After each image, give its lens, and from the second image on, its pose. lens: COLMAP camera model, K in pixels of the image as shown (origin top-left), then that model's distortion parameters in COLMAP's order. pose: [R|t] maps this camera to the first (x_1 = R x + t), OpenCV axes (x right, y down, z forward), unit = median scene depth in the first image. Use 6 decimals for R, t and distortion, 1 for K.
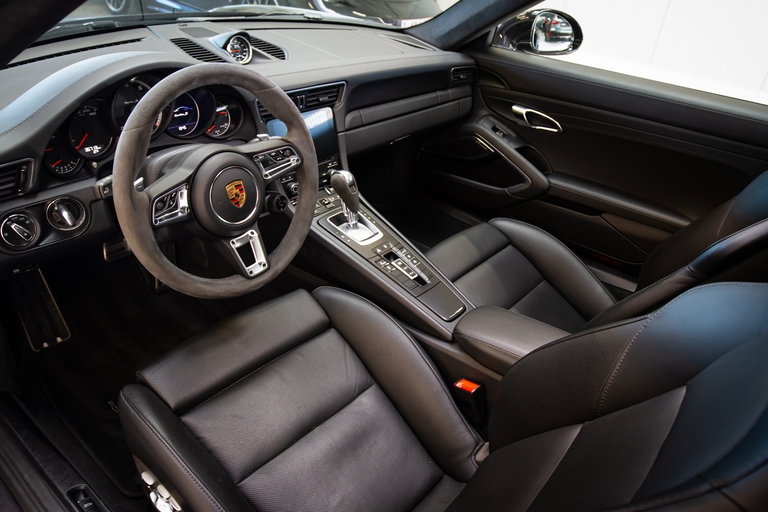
lens RADIAL K [[563.3, 0, 384.4], [0, 563.3, 255.5], [0, 0, 1]] dist [-0.026159, -0.005751]
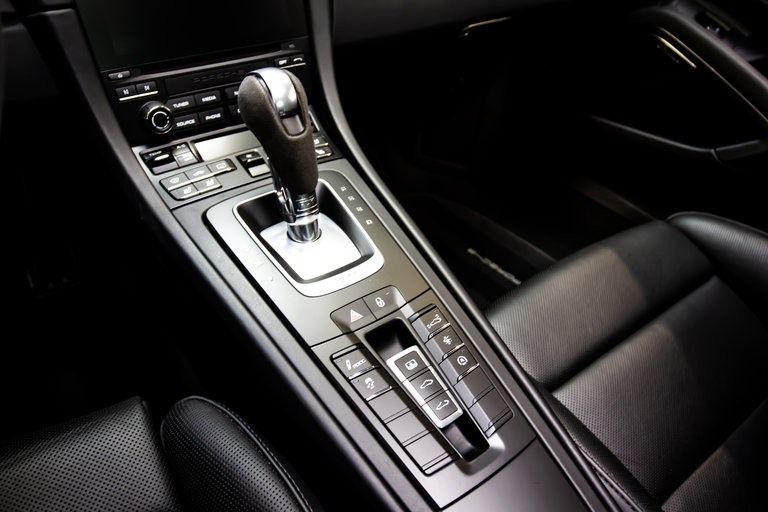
lens RADIAL K [[563.3, 0, 380.3], [0, 563.3, 254.7], [0, 0, 1]] dist [-0.026159, -0.005751]
pose [[0.974431, 0.088180, -0.206662, 0.067560], [-0.071563, 0.993673, 0.086558, -0.071928], [0.212988, -0.069555, 0.974576, 0.657052]]
